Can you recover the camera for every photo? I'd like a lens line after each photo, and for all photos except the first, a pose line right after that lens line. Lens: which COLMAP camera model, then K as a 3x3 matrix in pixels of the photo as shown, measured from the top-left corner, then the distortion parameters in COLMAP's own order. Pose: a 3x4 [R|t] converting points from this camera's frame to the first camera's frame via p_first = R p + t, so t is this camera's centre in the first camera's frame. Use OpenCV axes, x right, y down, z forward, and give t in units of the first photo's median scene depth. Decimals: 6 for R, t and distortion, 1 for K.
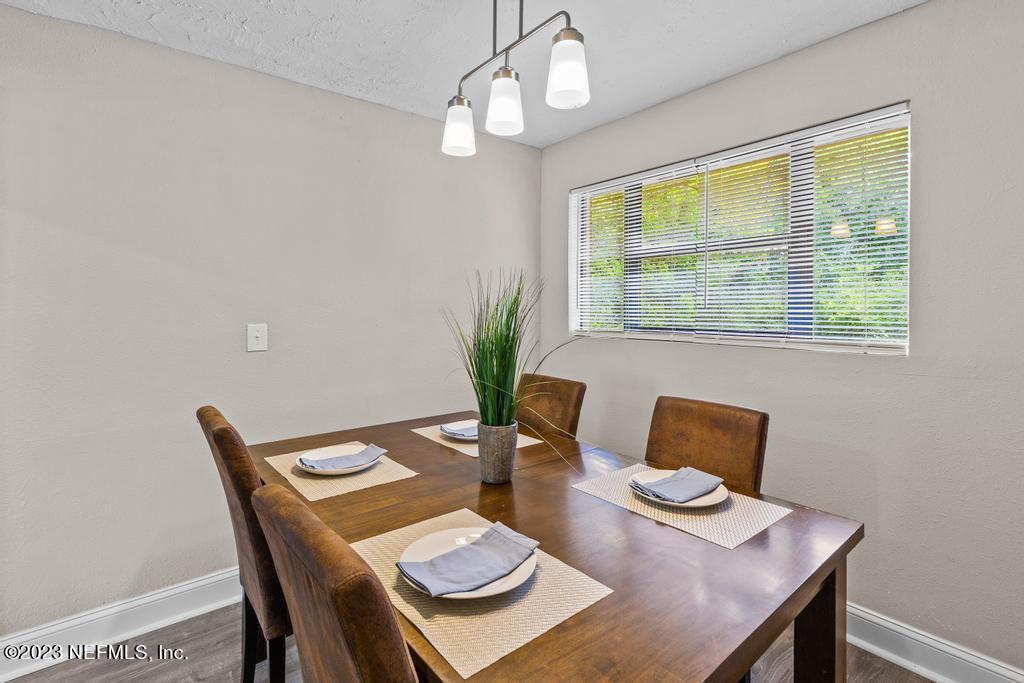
lens RADIAL K [[474.8, 0, 529.6], [0, 474.8, 308.7], [0, 0, 1]] dist [0.000394, -0.000086]
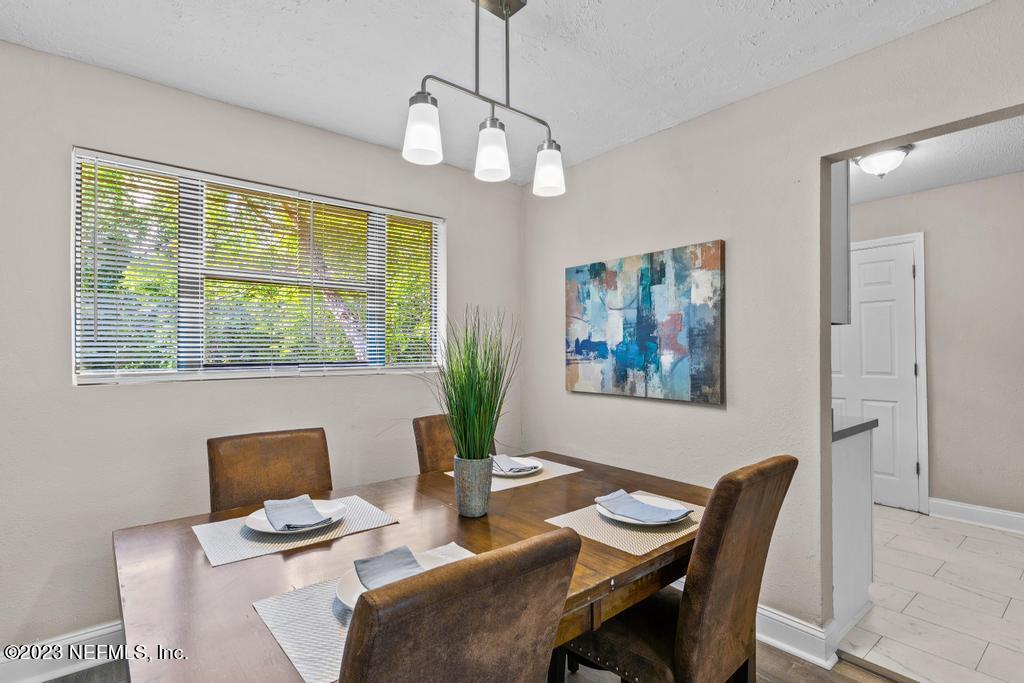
lens RADIAL K [[491.8, 0, 507.9], [0, 491.8, 342.4], [0, 0, 1]] dist [0.018822, -0.000821]
pose [[0.026153, 0.001813, 0.999656, -1.027950], [-0.005175, 0.999985, -0.001679, -0.001268], [-0.999645, -0.005129, 0.026162, 0.824823]]
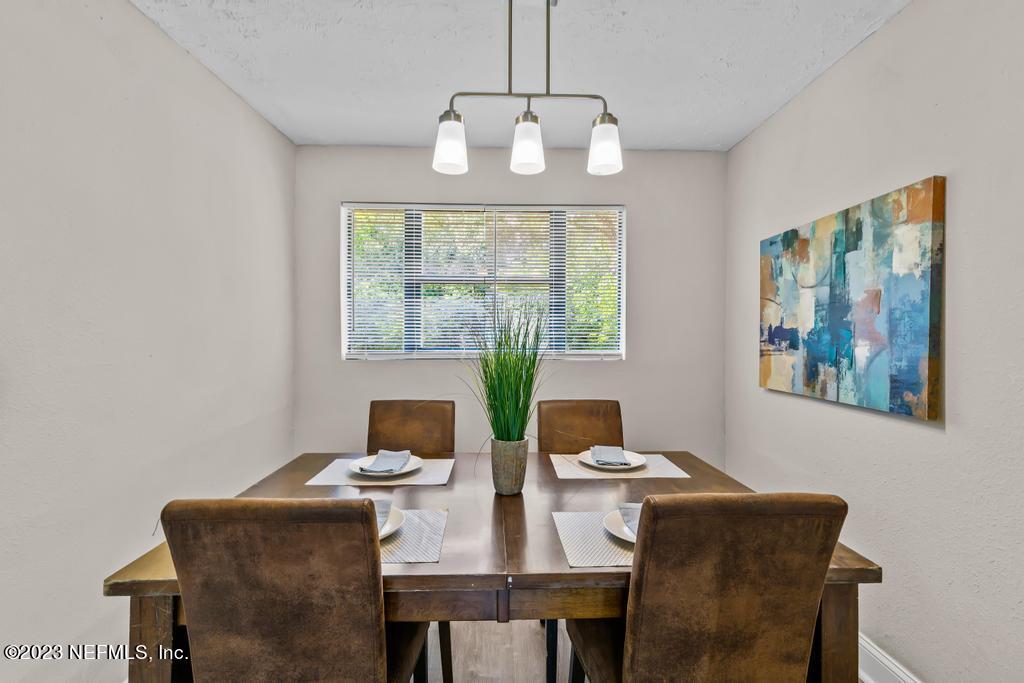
lens RADIAL K [[479.4, 0, 513.9], [0, 479.4, 334.8], [0, 0, 1]] dist [0.009938, -0.000392]
pose [[0.630134, -0.007192, 0.776453, -0.828584], [-0.001472, 0.999944, 0.010457, -0.004076], [-0.776485, -0.007732, 0.630088, 0.283281]]
